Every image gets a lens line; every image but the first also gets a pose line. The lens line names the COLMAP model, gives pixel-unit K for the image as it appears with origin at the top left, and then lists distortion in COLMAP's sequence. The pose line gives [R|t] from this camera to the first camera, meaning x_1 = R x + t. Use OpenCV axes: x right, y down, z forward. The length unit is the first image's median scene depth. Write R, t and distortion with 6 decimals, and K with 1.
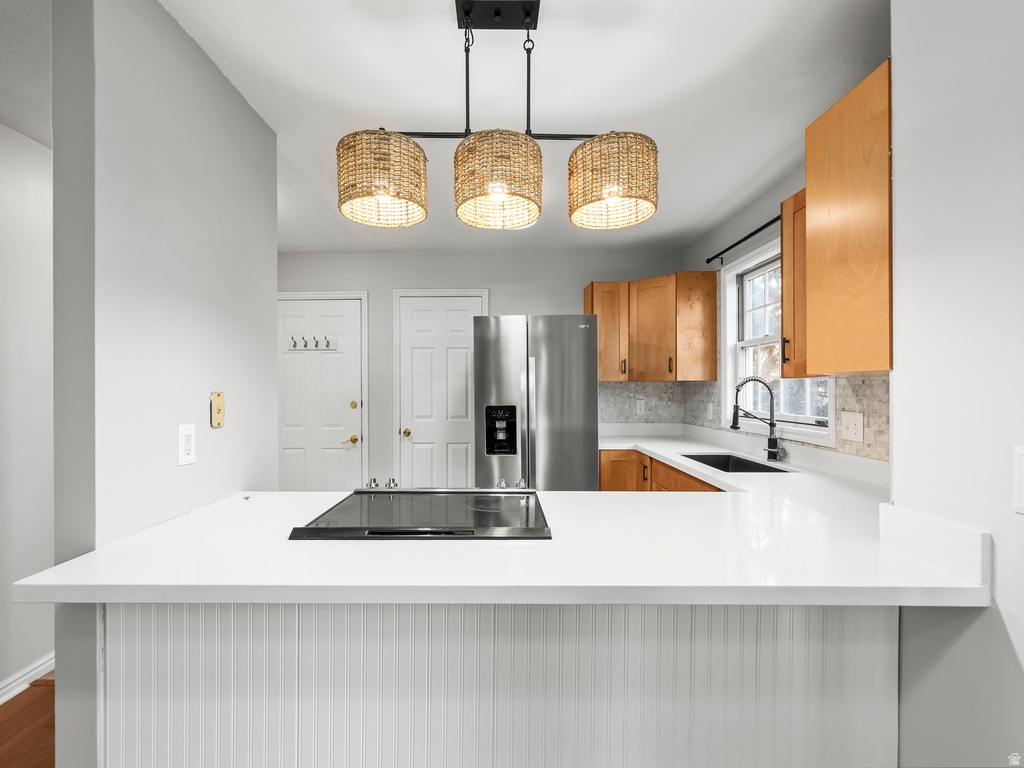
lens RADIAL K [[434.1, 0, 495.3], [0, 434.1, 388.6], [0, 0, 1]] dist [-0.001949, -0.000145]
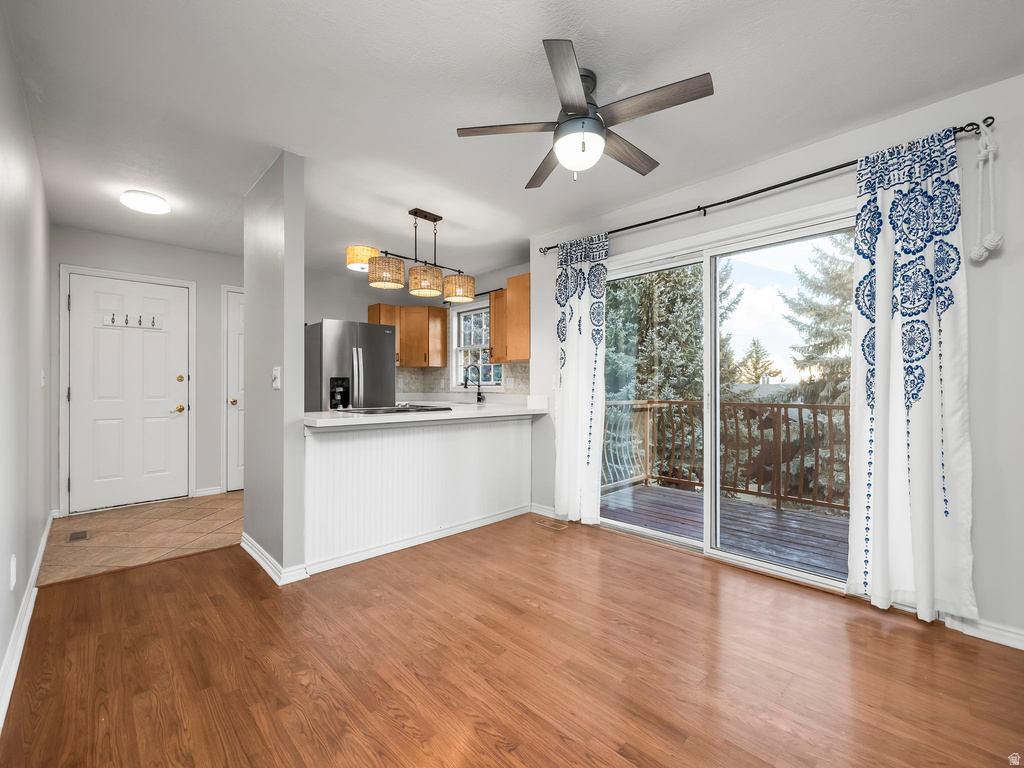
lens RADIAL K [[434.1, 0, 505.1], [0, 434.1, 384.3], [0, 0, 1]] dist [-0.001949, -0.000145]
pose [[0.711094, 0.007522, 0.703057, -0.626657], [-0.002847, 0.999965, -0.007819, 0.070135], [-0.703091, 0.003559, 0.711091, -0.503866]]
